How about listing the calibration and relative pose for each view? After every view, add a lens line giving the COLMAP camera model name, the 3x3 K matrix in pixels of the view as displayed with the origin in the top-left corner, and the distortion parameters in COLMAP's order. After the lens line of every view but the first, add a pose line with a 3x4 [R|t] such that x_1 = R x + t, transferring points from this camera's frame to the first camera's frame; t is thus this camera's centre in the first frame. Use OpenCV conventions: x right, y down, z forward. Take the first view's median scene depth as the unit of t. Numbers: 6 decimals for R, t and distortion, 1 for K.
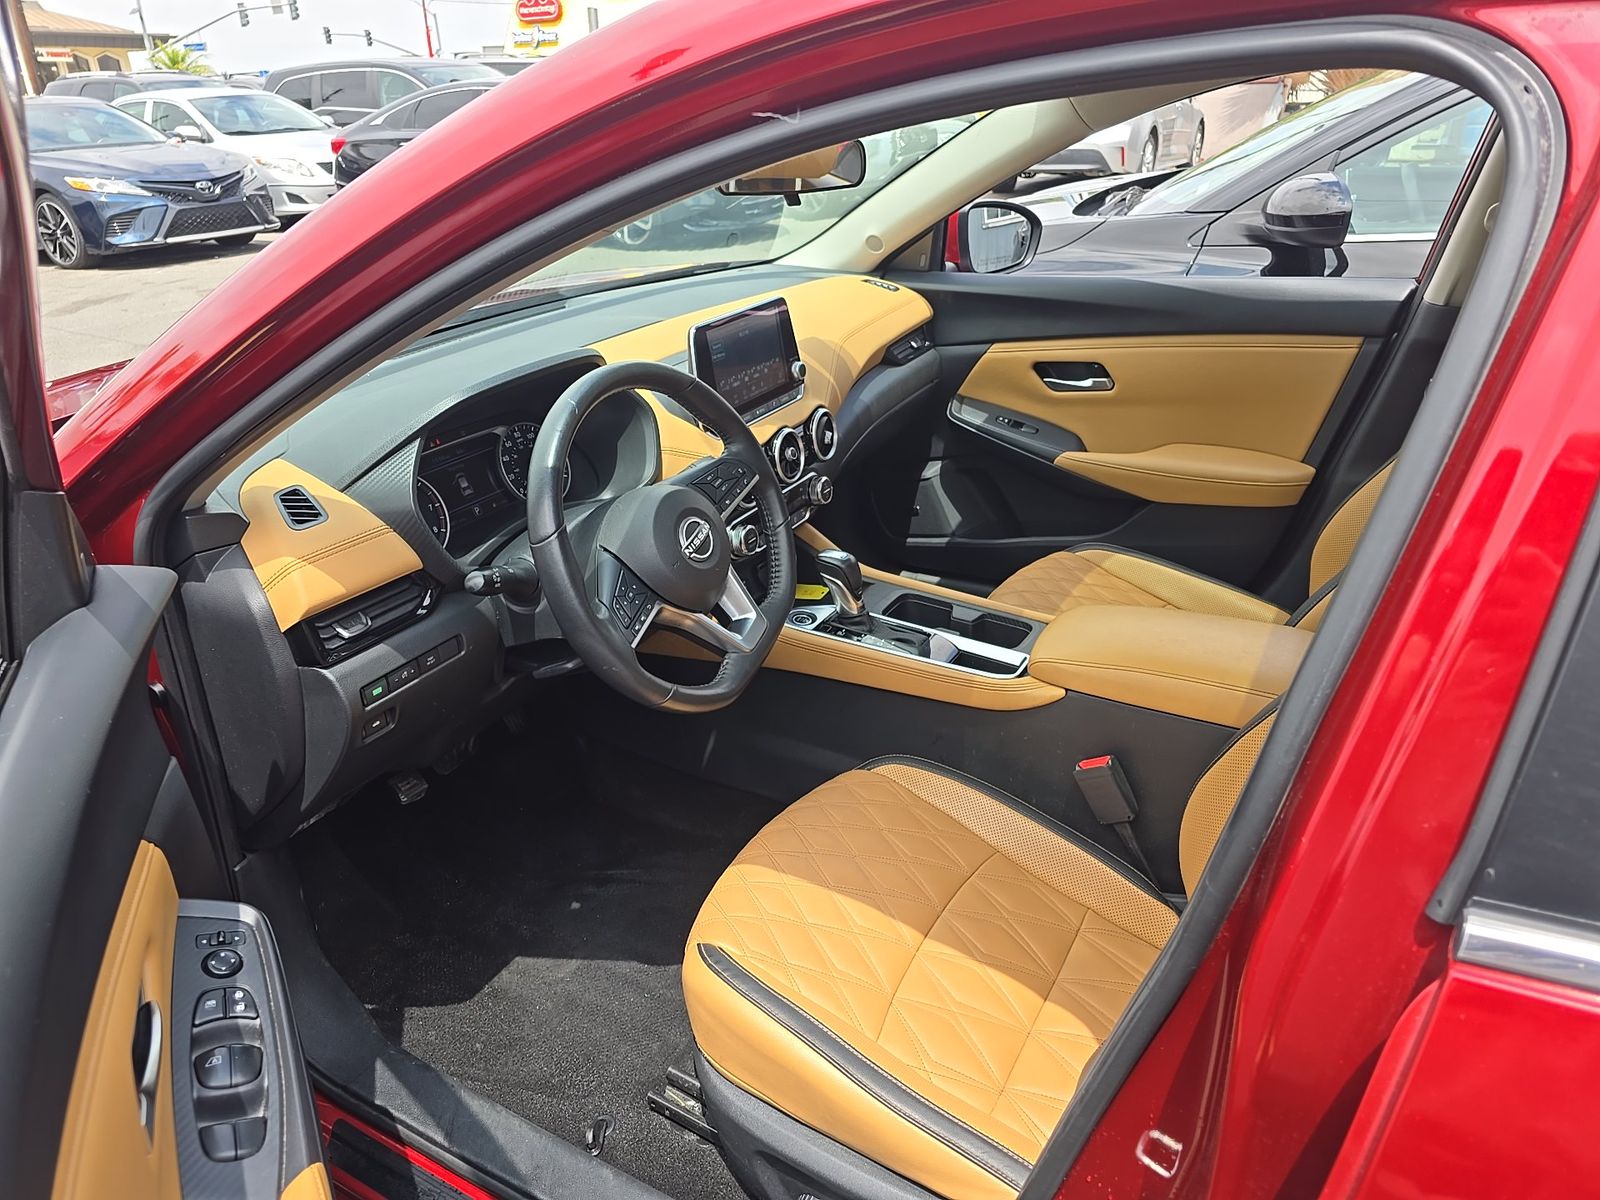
lens RADIAL K [[1085.7, 0, 794.0], [0, 1085.7, 602.8], [0, 0, 1]] dist [0.022222, -0.020832]
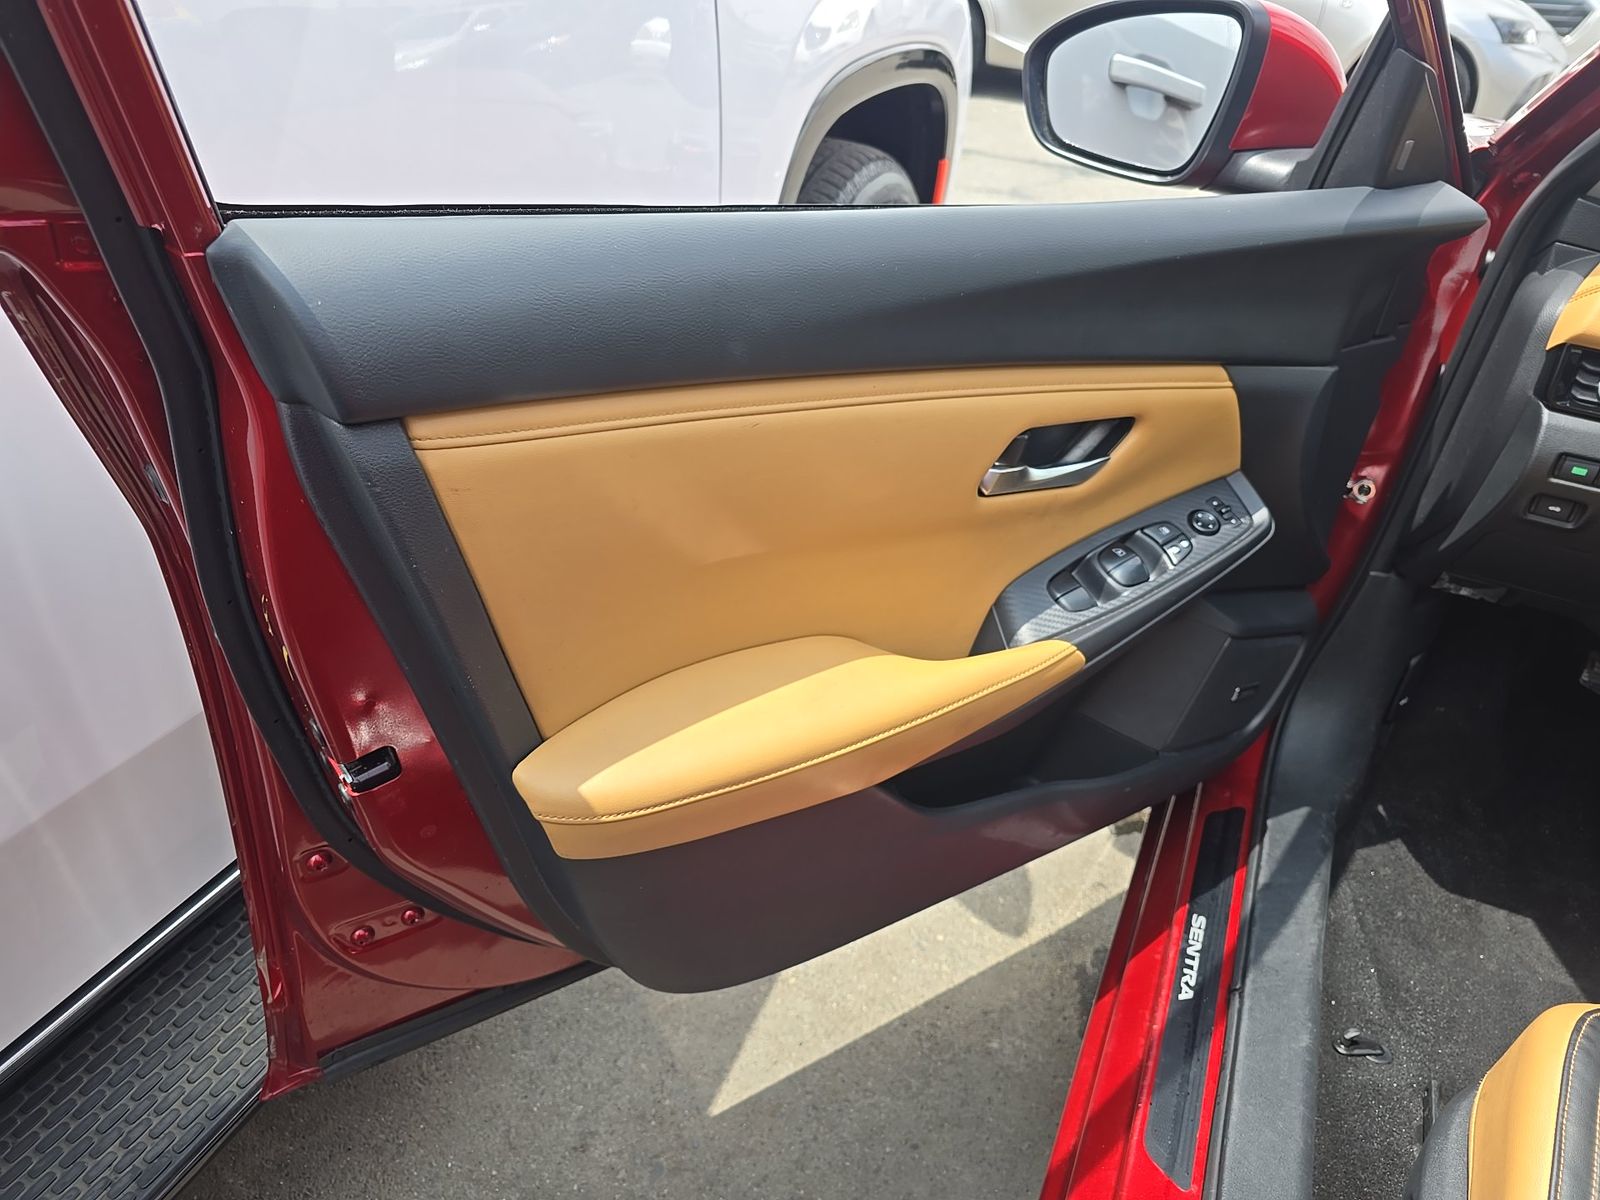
lens RADIAL K [[1085.7, 0, 794.0], [0, 1085.7, 602.8], [0, 0, 1]] dist [0.022222, -0.020832]
pose [[0.094275, 0.595656, -0.797688, 0.282362], [-0.495092, 0.723202, 0.481522, 0.047294], [0.863711, 0.349533, 0.363084, 0.200850]]
